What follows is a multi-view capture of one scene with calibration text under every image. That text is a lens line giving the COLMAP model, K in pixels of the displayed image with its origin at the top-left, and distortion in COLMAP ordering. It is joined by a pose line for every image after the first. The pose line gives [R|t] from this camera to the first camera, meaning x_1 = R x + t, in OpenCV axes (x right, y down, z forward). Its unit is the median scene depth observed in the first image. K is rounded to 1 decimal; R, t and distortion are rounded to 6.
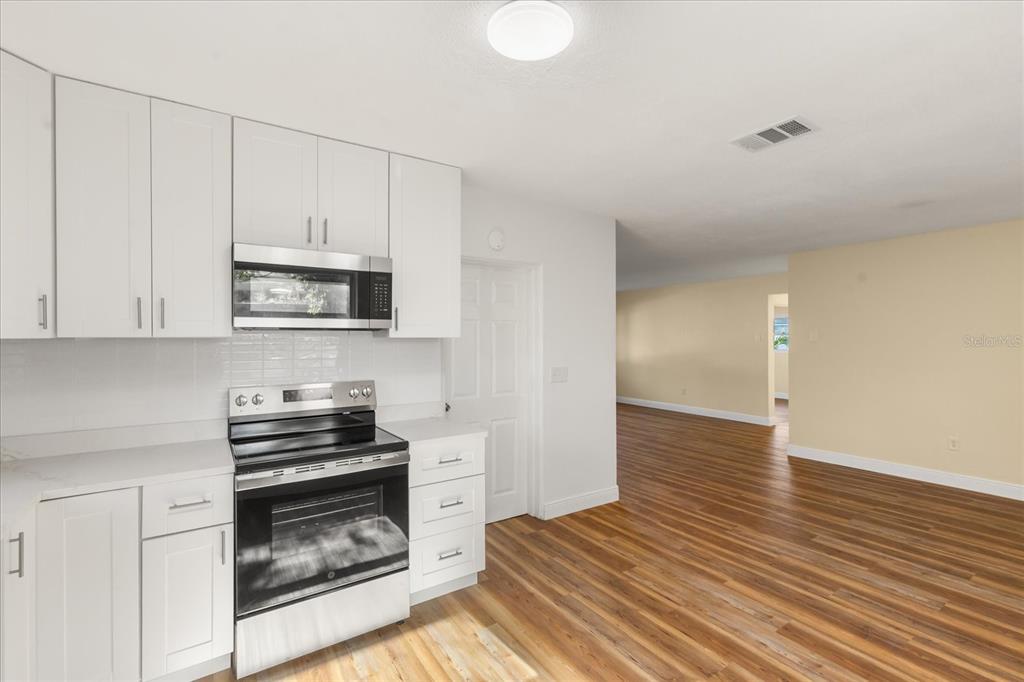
lens RADIAL K [[468.1, 0, 516.9], [0, 468.1, 336.1], [0, 0, 1]] dist [0.011542, -0.000720]
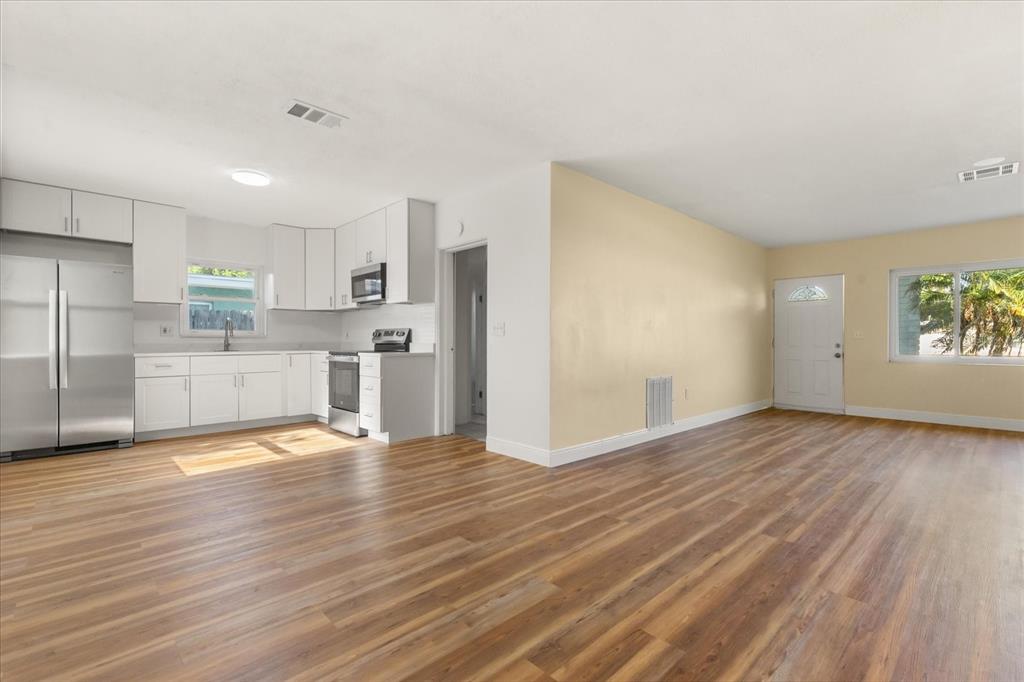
lens RADIAL K [[468.1, 0, 520.7], [0, 468.1, 340.2], [0, 0, 1]] dist [0.011542, -0.000720]
pose [[0.162247, -0.003328, -0.986745, 1.342152], [0.003077, 0.999991, -0.002867, 0.126257], [0.986745, -0.002571, 0.162256, 0.959997]]
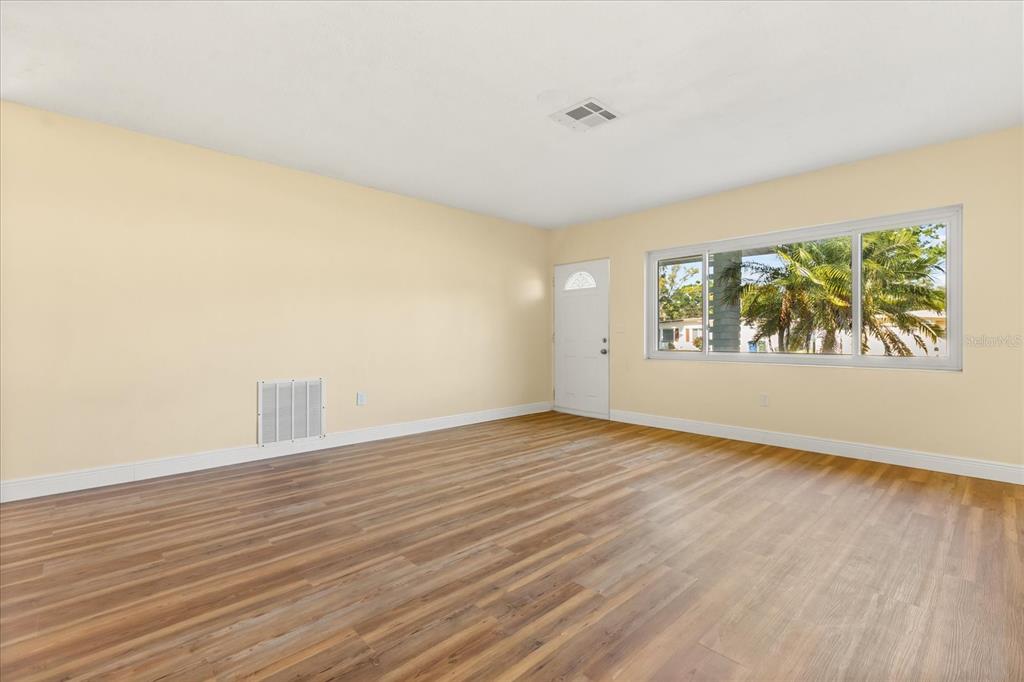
lens RADIAL K [[468.1, 0, 503.5], [0, 468.1, 336.0], [0, 0, 1]] dist [0.011542, -0.000720]
pose [[0.138366, 0.014903, -0.990269, 1.259021], [0.001378, 0.999883, 0.015240, 0.102579], [0.990380, -0.003473, 0.138329, 2.015509]]
